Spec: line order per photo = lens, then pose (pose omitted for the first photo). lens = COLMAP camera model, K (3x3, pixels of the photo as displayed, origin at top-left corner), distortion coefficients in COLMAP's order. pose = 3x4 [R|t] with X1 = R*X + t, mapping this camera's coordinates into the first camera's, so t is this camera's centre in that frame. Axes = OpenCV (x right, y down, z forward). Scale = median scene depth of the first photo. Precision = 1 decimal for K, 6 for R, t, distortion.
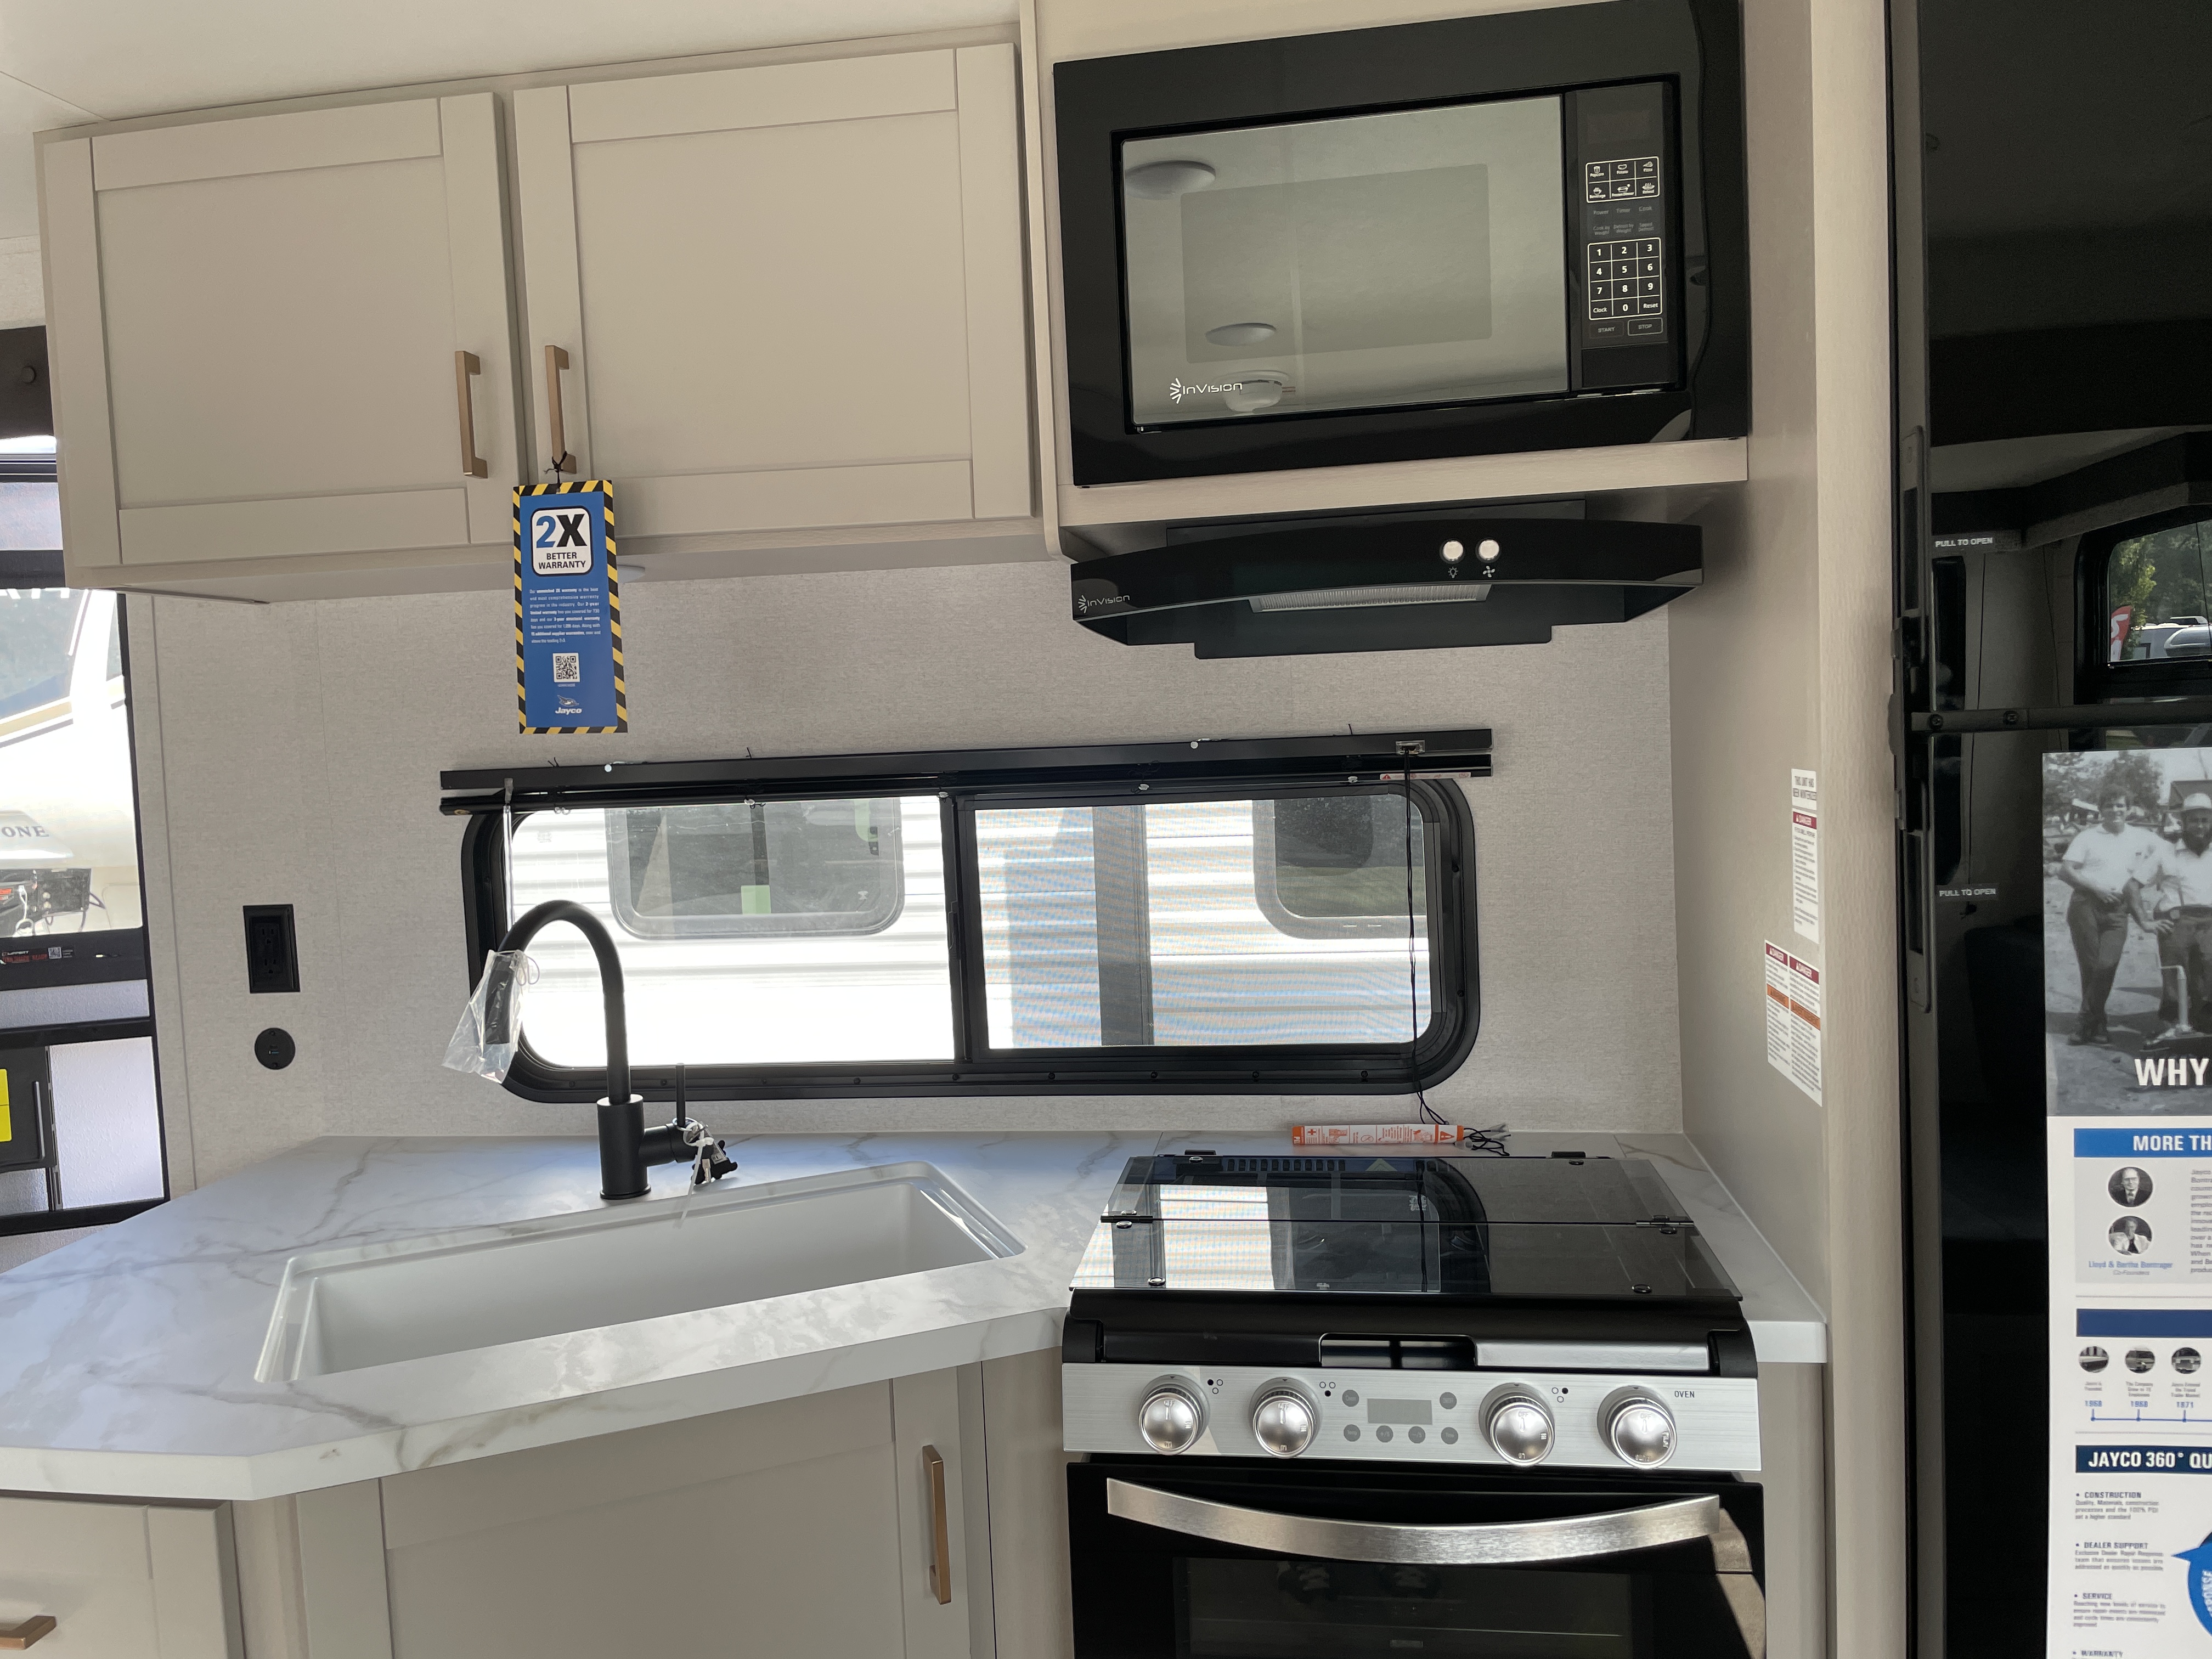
lens RADIAL K [[1716.0, 0, 1106.0], [0, 1716.0, 829.5], [0, 0, 1]] dist [0.089887, -0.144979]
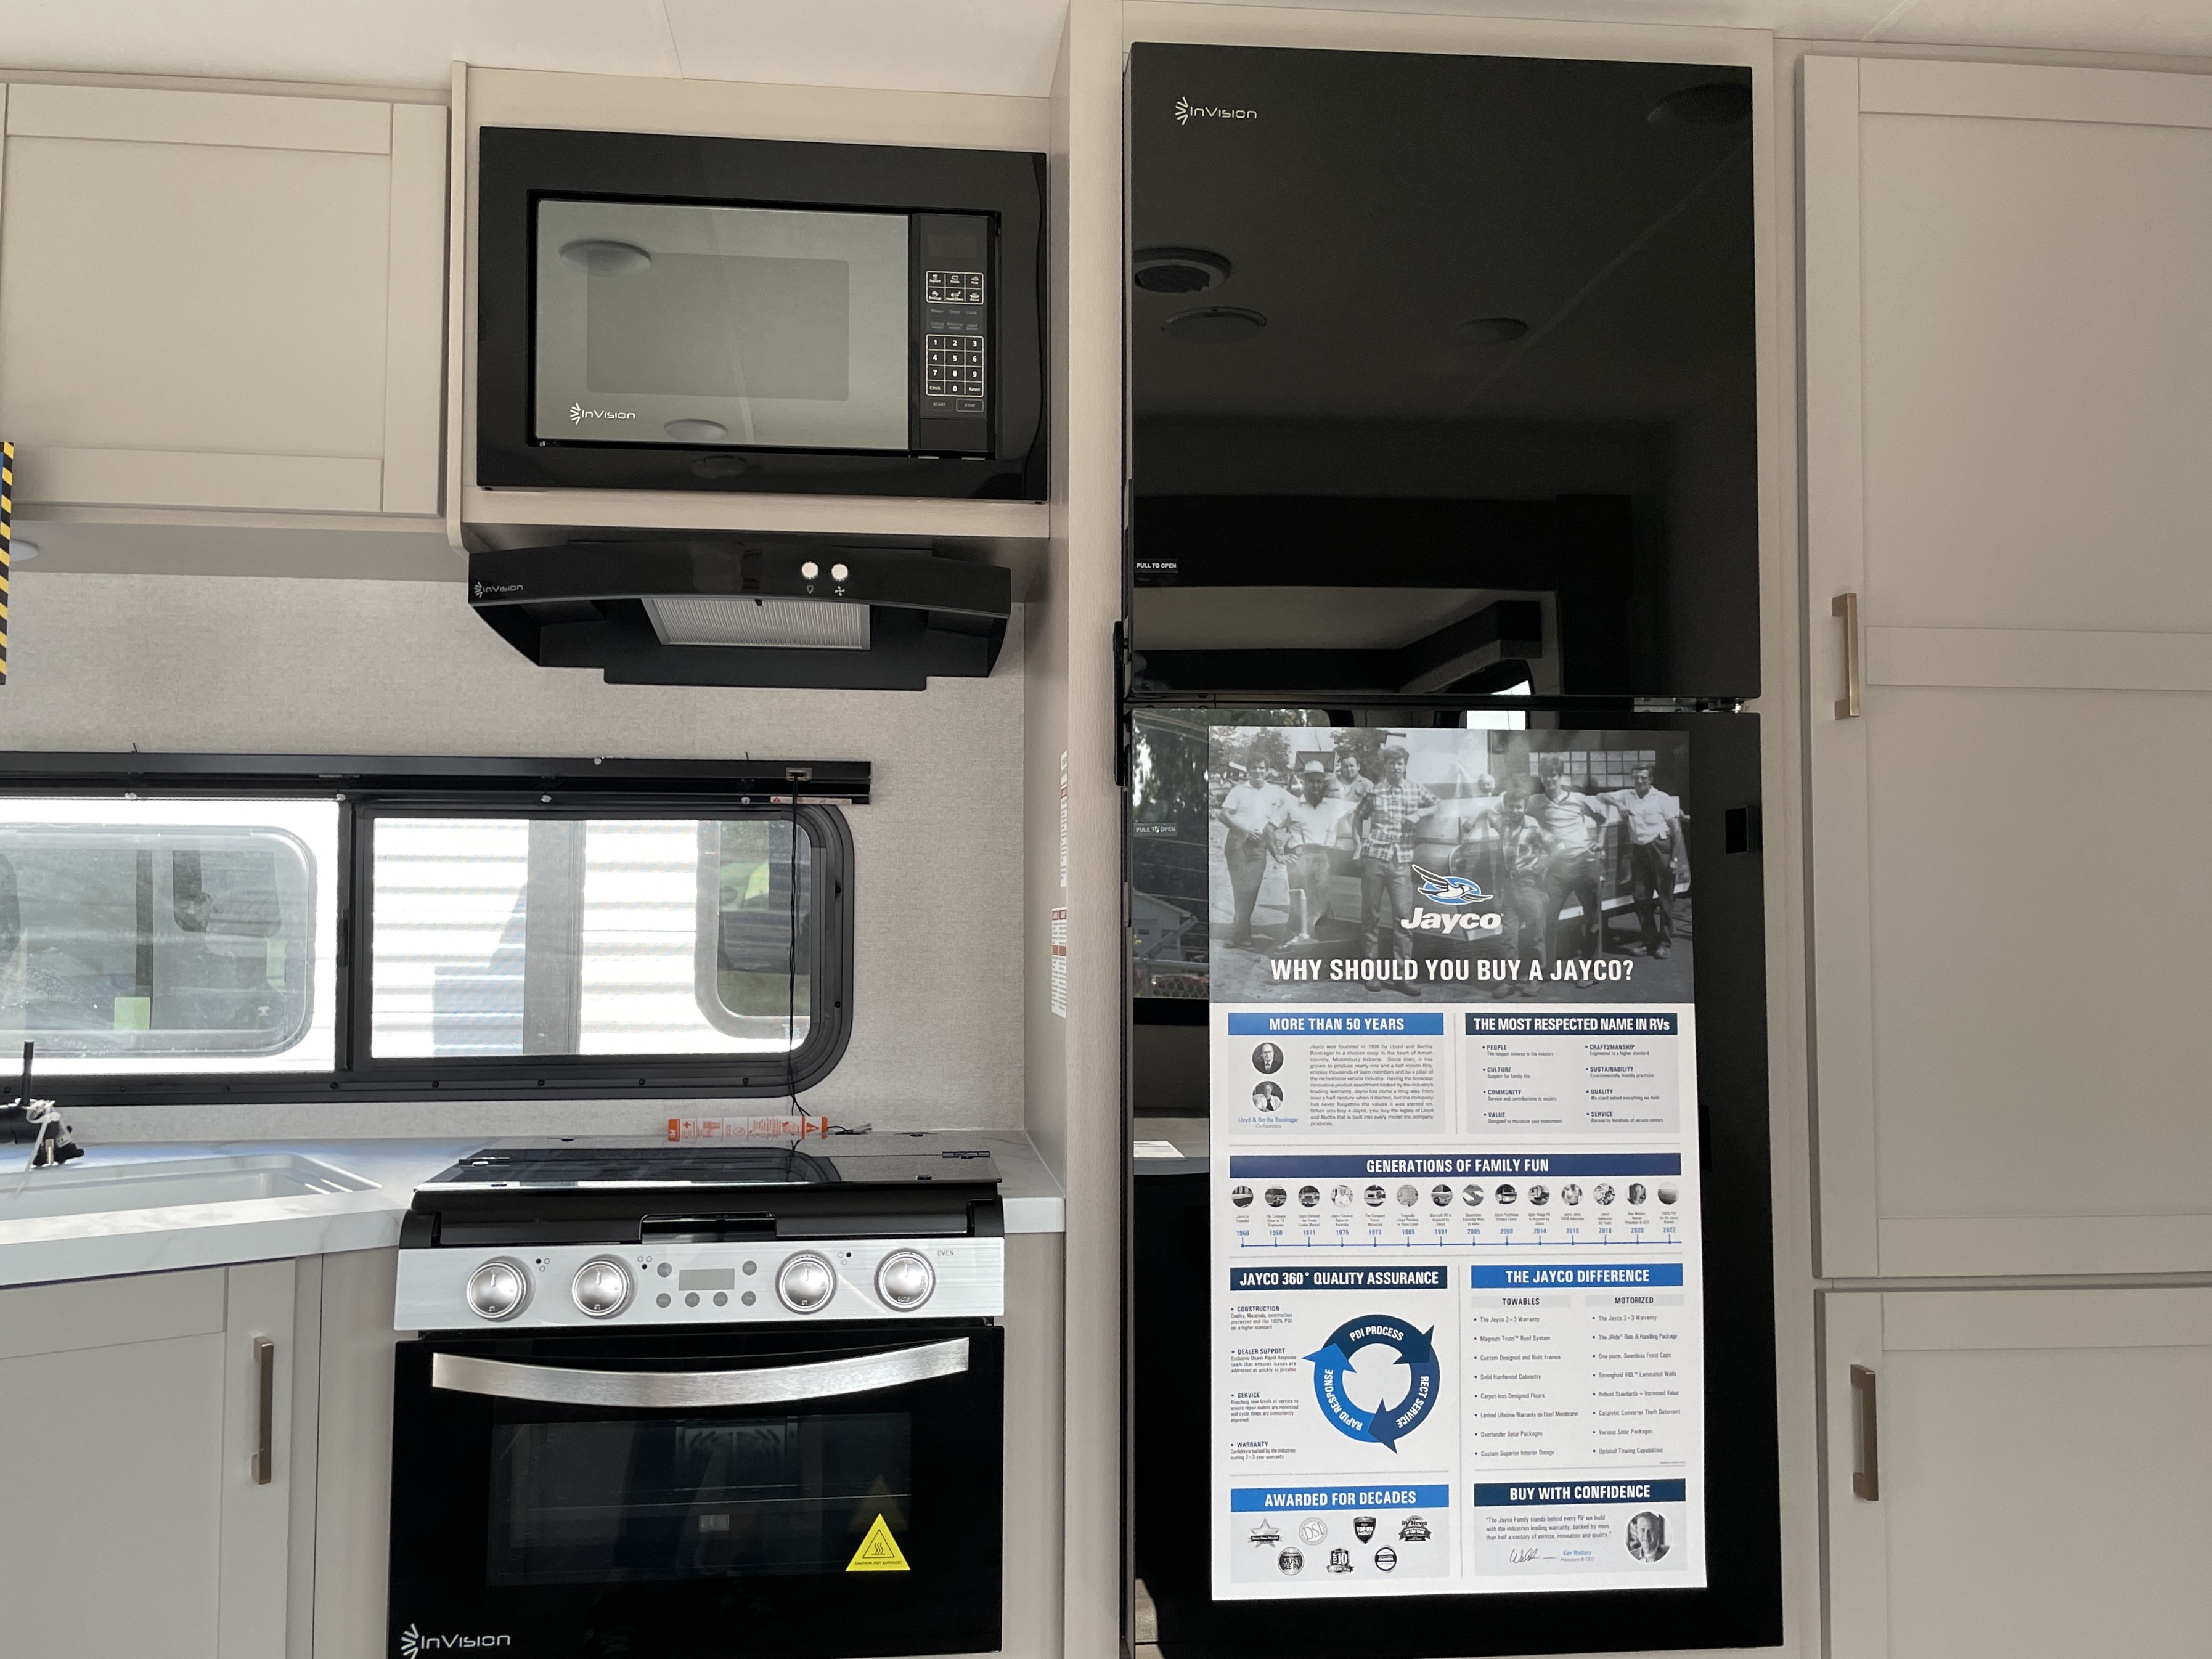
lens RADIAL K [[1905.8, 0, 1106.0], [0, 1905.8, 829.5], [0, 0, 1]] dist [0.093416, -0.132176]
pose [[0.966202, 0.059569, 0.250809, 0.086601], [-0.029940, 0.992282, -0.120334, 0.182498], [-0.256041, 0.108758, 0.960528, -0.320337]]
